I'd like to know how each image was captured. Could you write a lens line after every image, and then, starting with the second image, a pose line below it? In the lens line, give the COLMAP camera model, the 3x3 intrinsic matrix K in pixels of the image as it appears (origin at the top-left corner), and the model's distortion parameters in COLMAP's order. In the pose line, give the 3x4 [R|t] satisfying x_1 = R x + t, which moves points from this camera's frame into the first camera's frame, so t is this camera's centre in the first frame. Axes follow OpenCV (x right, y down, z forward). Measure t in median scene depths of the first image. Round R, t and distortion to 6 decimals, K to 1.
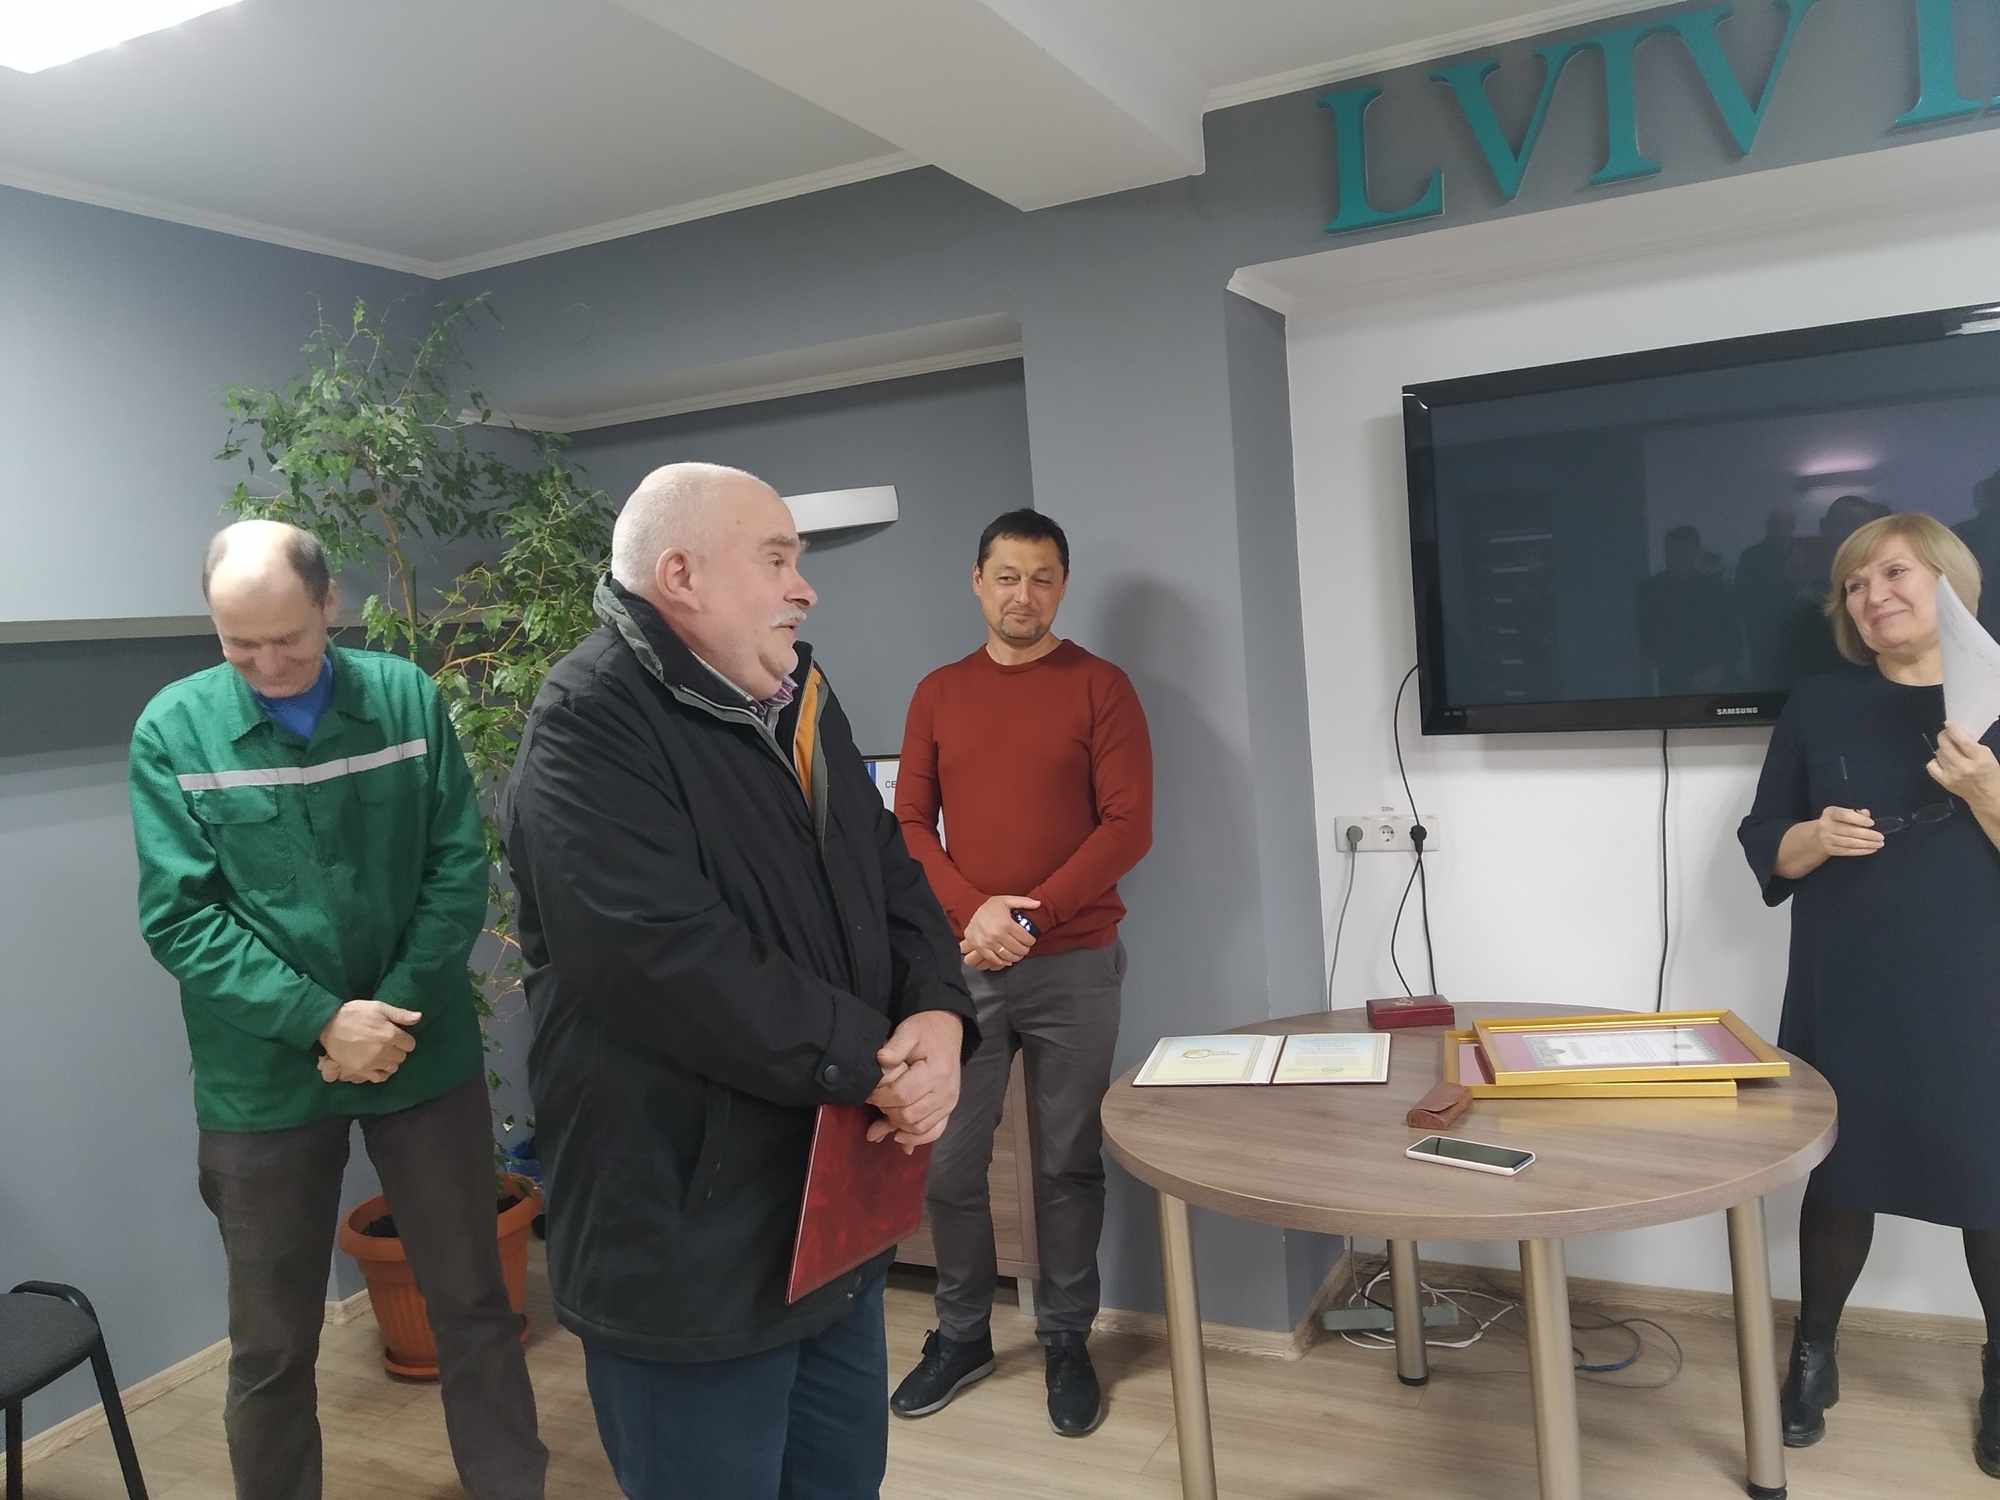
lens RADIAL K [[1577.2, 0, 1002.0], [0, 1577.2, 759.9], [0, 0, 1]] dist [0.061135, -0.096948]
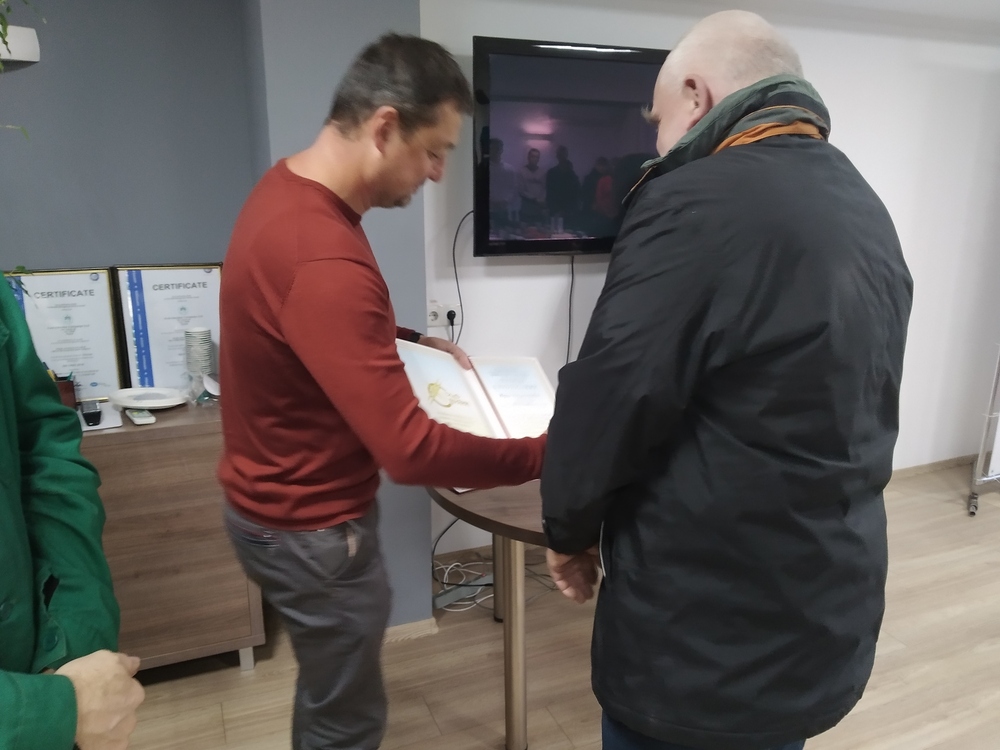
lens RADIAL K [[773.6, 0, 501.4], [0, 773.6, 378.8], [0, 0, 1]] dist [0.052606, -0.075580]
pose [[0.649700, -0.101760, 0.753349, -0.358711], [0.011882, 0.992238, 0.123782, 0.012817], [-0.760098, -0.071470, 0.645867, 0.440474]]
